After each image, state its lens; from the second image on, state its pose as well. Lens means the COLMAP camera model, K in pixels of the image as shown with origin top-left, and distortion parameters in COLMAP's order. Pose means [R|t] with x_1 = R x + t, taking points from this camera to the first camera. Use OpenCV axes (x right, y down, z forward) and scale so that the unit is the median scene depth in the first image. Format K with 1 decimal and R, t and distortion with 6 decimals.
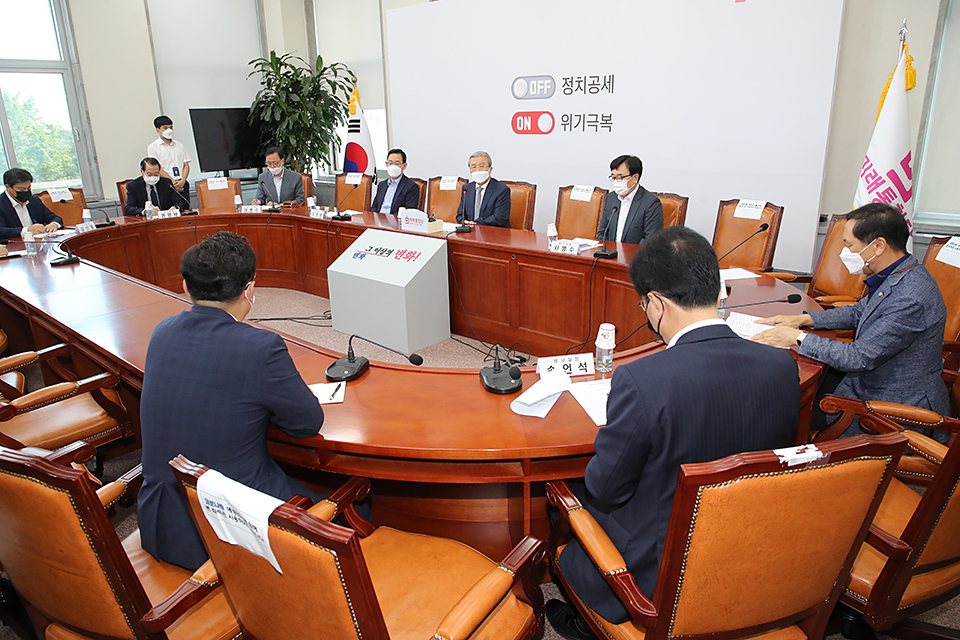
lens RADIAL K [[654.0, 0, 480.0], [0, 654.0, 320.0], [0, 0, 1]] dist [-0.058875, 0.031952]
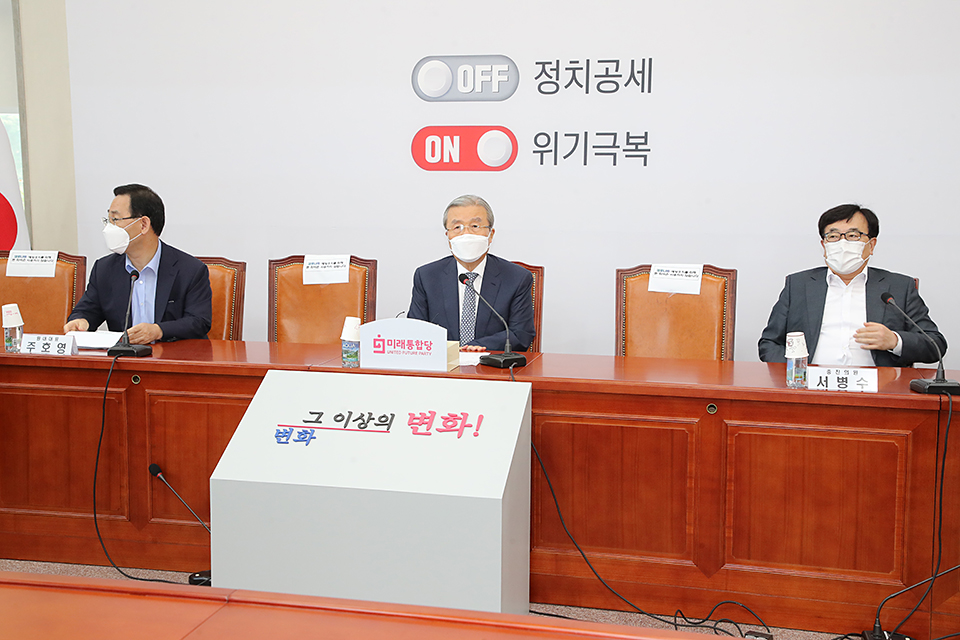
lens RADIAL K [[1168.7, 0, 483.6], [0, 1168.7, 322.2], [0, 0, 1]] dist [0.143976, 0.004236]
pose [[0.880852, -0.030783, 0.472389, -0.334921], [0.118956, 0.980258, -0.157936, -0.031806], [-0.458202, 0.195312, 0.867124, 0.250101]]
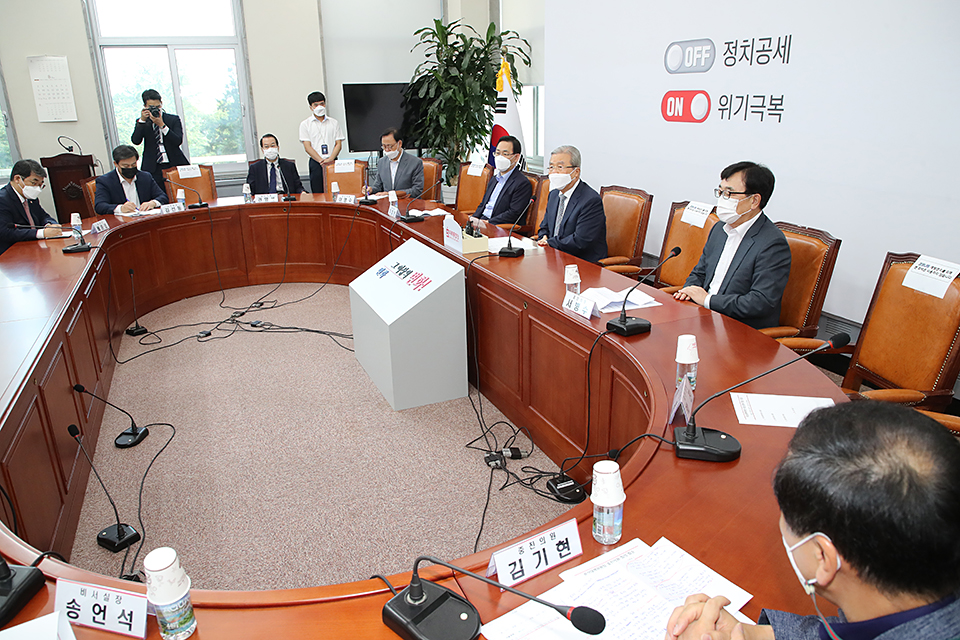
lens RADIAL K [[676.7, 0, 480.0], [0, 676.7, 320.0], [0, 0, 1]] dist [-0.045088, 0.004264]
pose [[0.904293, 0.139285, -0.403553, 0.210796], [-0.129527, 0.990236, 0.051527, -0.079227], [0.406789, 0.005675, 0.913504, 0.235269]]
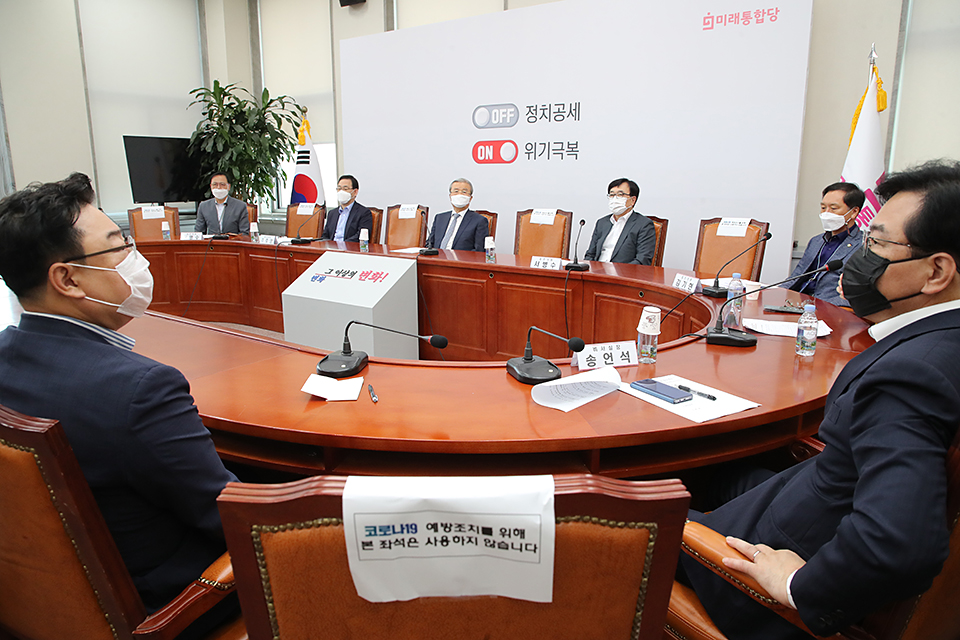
lens RADIAL K [[654.0, 0, 480.0], [0, 654.0, 320.0], [0, 0, 1]] dist [-0.058875, 0.031952]
pose [[0.994439, -0.001911, 0.105294, -0.044471], [0.011649, 0.995695, -0.091951, 0.036678], [-0.104665, 0.092666, 0.990181, 0.061742]]
